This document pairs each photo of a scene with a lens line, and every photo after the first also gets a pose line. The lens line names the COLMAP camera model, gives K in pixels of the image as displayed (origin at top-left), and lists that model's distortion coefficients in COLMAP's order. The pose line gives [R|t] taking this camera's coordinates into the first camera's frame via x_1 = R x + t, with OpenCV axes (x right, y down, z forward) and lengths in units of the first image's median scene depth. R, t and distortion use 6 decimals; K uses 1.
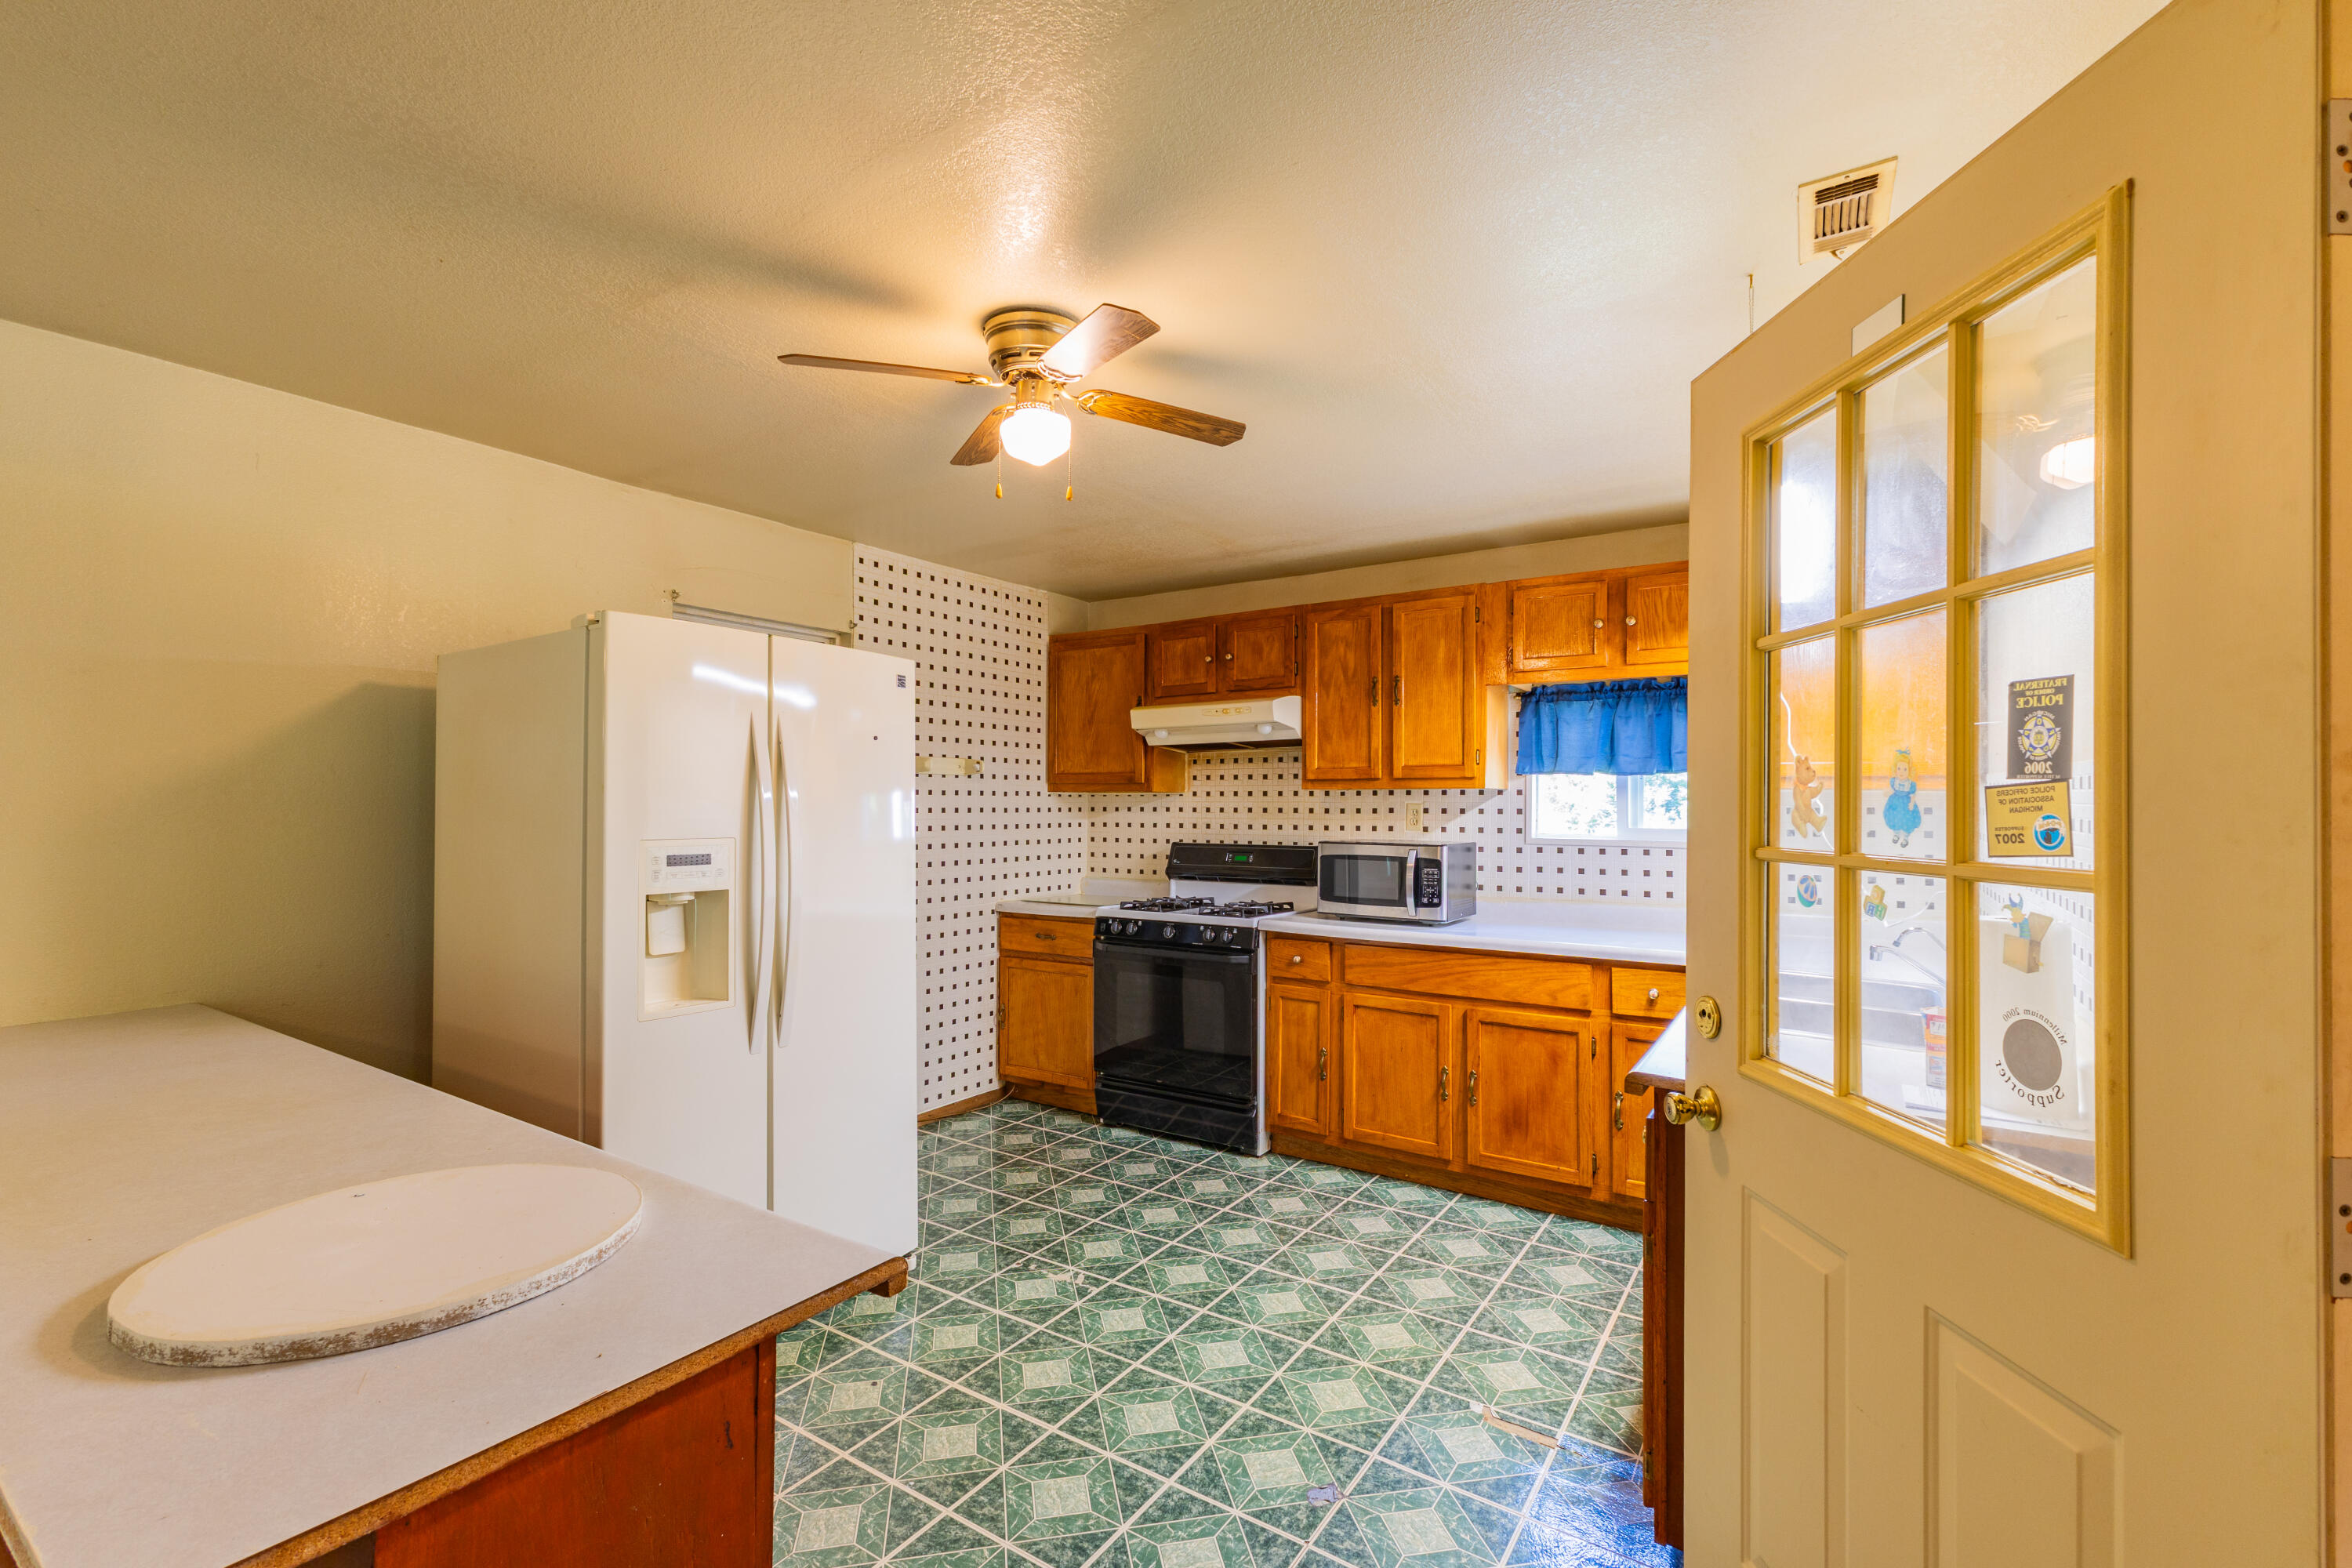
lens RADIAL K [[1016.4, 0, 1183.5], [0, 1016.4, 790.4], [0, 0, 1]] dist [0.000009, 0.000684]
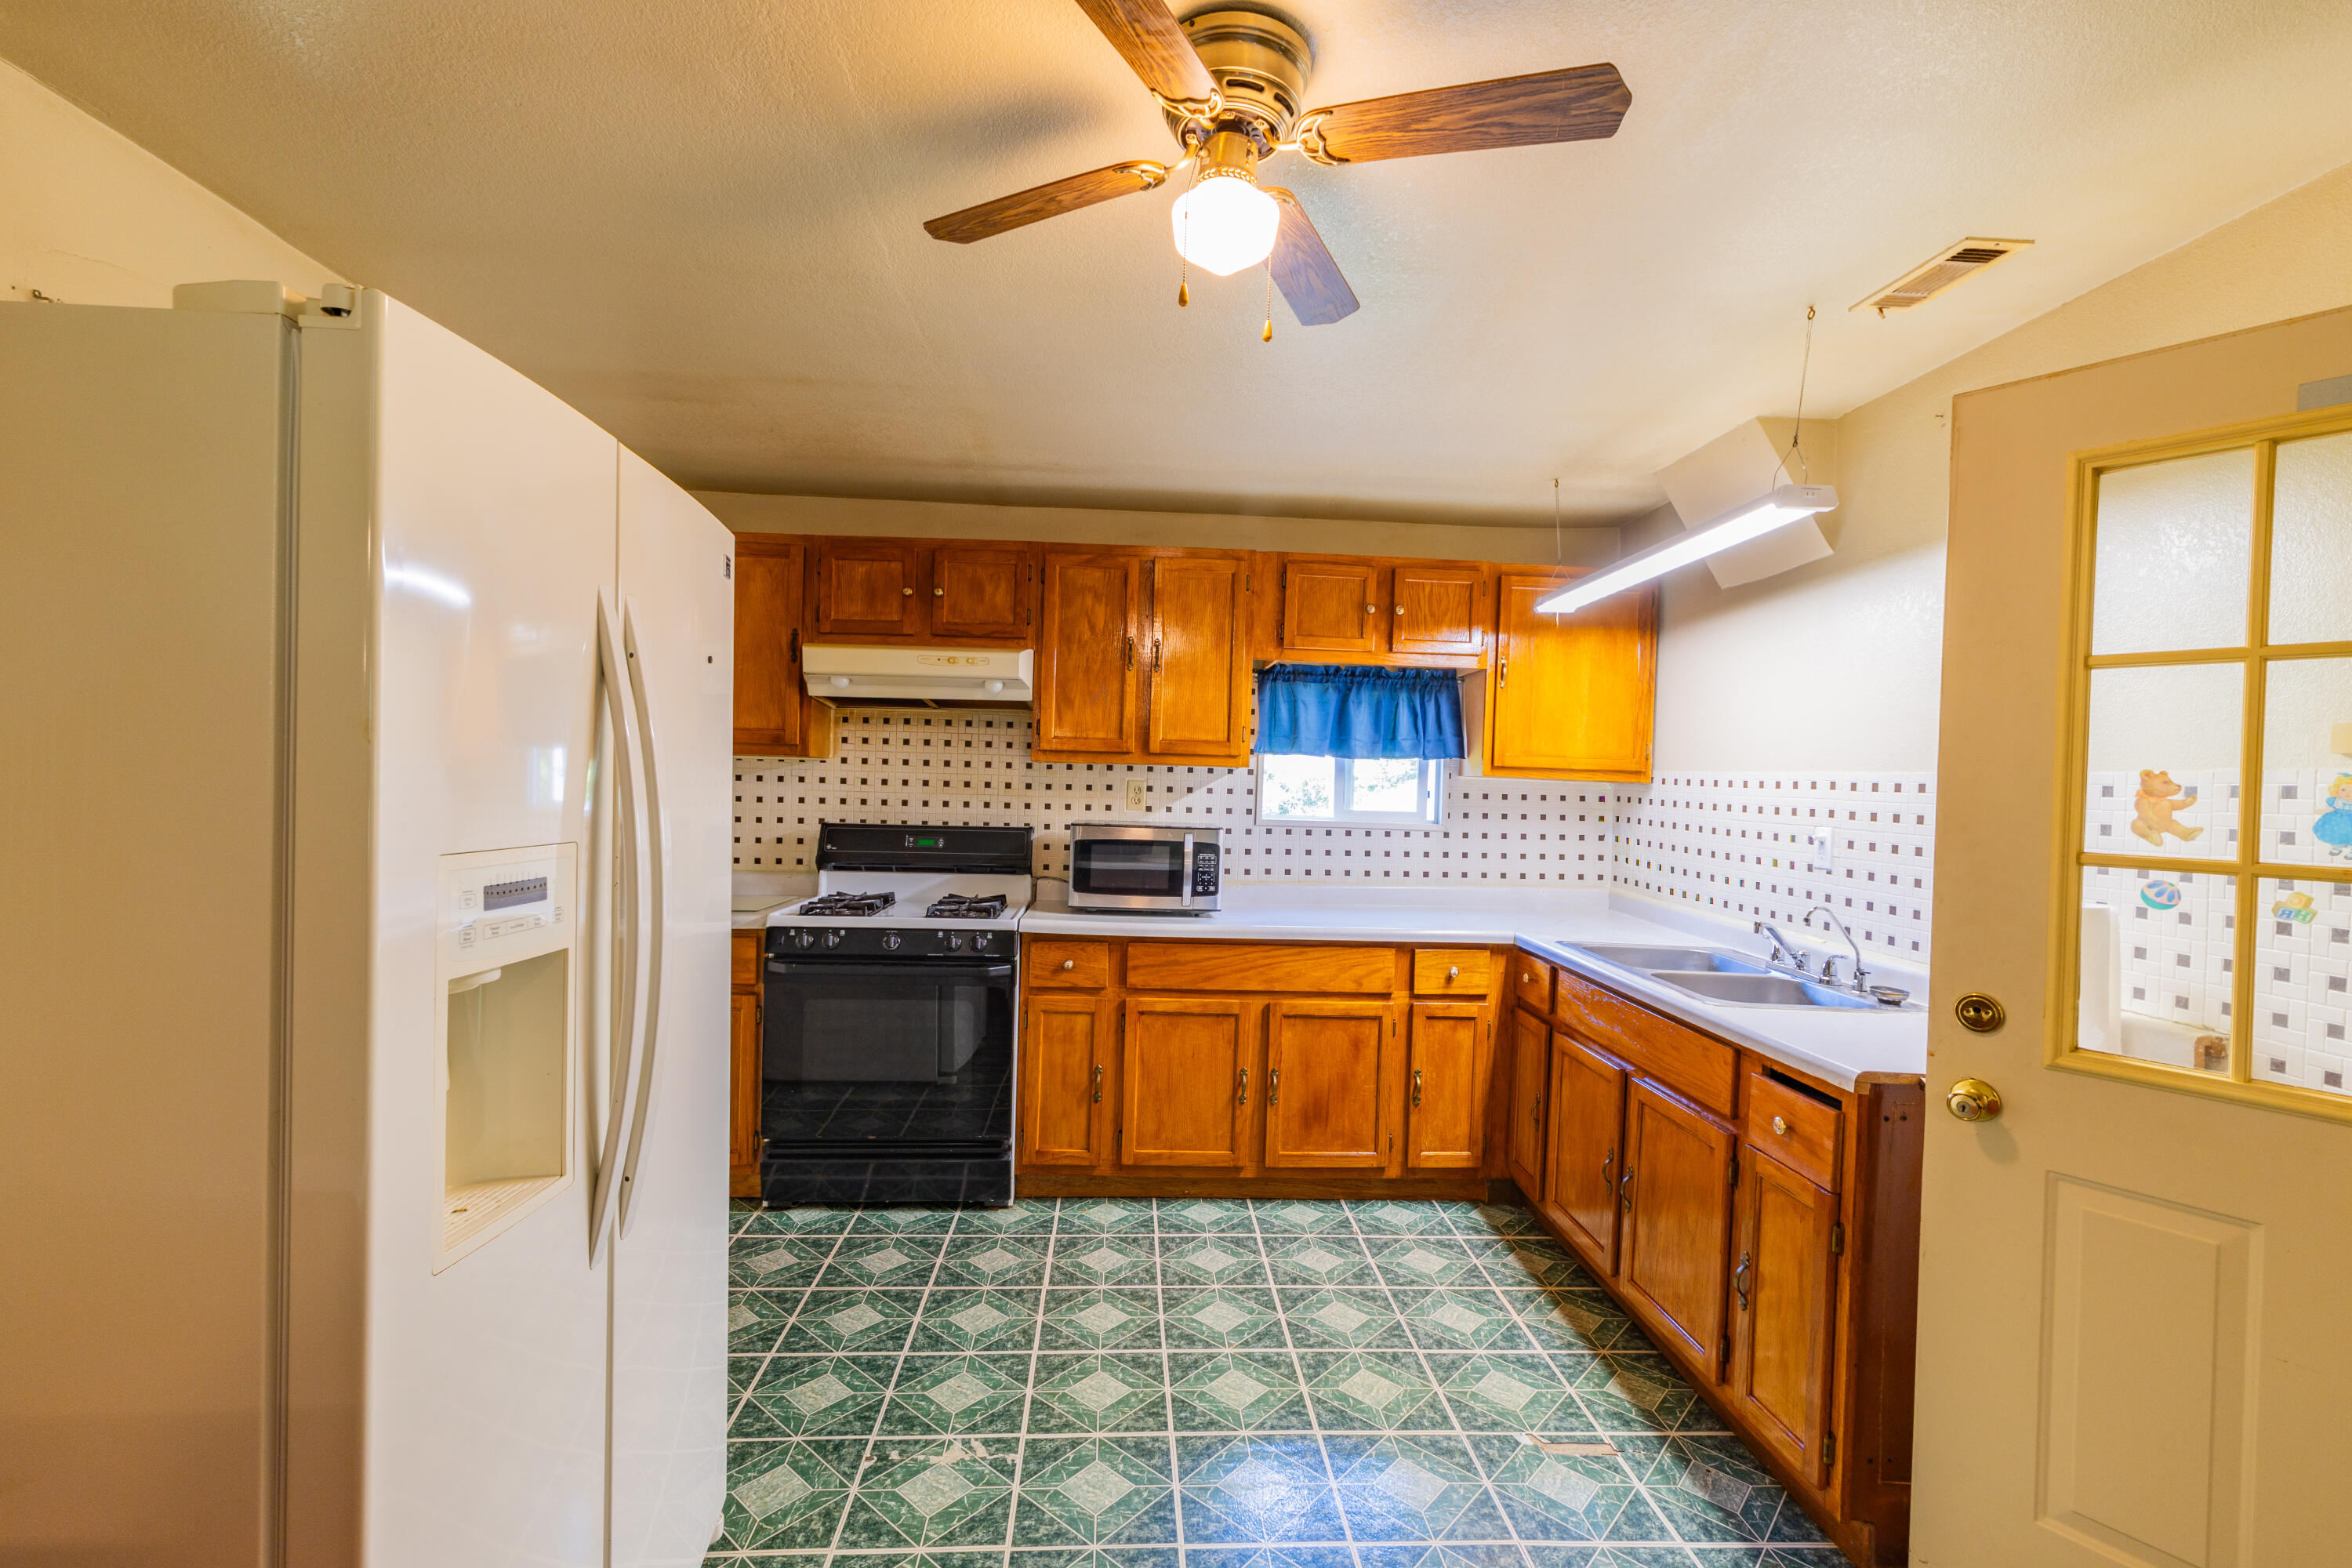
lens RADIAL K [[1016.4, 0, 1183.5], [0, 1016.4, 790.4], [0, 0, 1]] dist [0.000009, 0.000684]
pose [[0.800910, 0.014573, 0.598608, -0.318320], [-0.034928, 0.999139, 0.022408, -0.000129], [-0.597766, -0.038855, 0.800729, 0.275585]]
